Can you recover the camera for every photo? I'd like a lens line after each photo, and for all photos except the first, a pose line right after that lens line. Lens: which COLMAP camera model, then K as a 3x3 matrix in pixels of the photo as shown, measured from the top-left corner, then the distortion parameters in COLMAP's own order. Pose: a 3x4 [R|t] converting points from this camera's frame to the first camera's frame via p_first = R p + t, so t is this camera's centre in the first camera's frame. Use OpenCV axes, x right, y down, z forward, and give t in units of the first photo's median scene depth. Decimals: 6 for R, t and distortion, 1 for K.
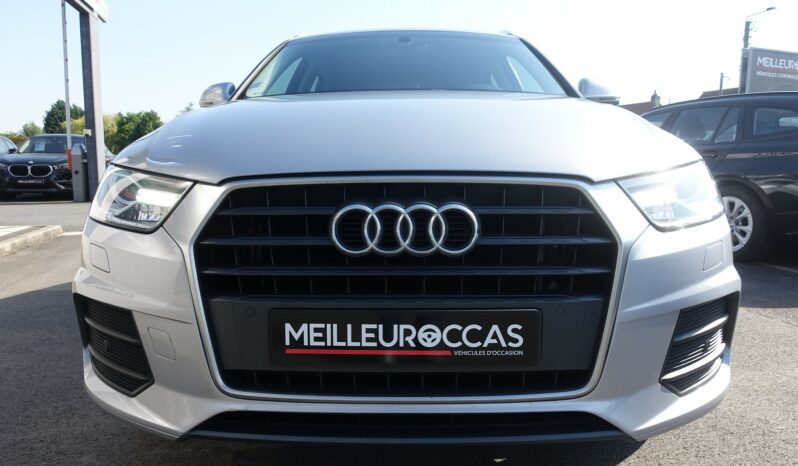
lens RADIAL K [[542.7, 0, 399.4], [0, 542.7, 265.4], [0, 0, 1]] dist [-0.012987, 0.000567]
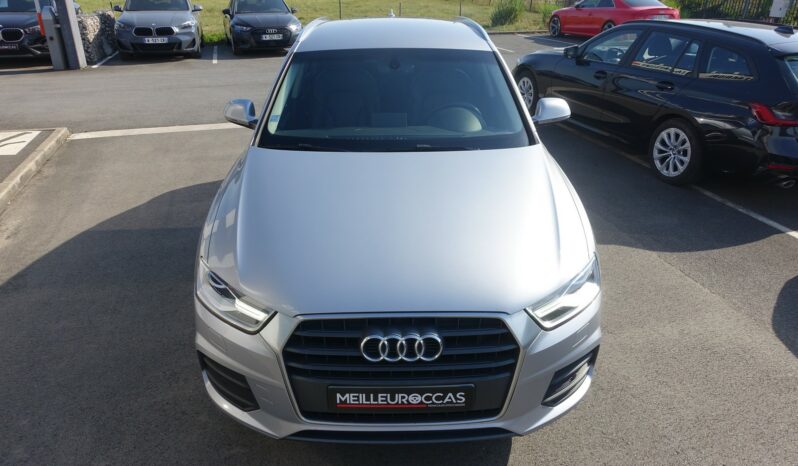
lens RADIAL K [[542.7, 0, 399.4], [0, 542.7, 265.4], [0, 0, 1]] dist [-0.012987, 0.000567]
pose [[0.999458, -0.011564, 0.030822, -0.049484], [0.000669, 0.943217, 0.332176, -0.912524], [-0.032914, -0.331975, 0.942714, -0.596926]]
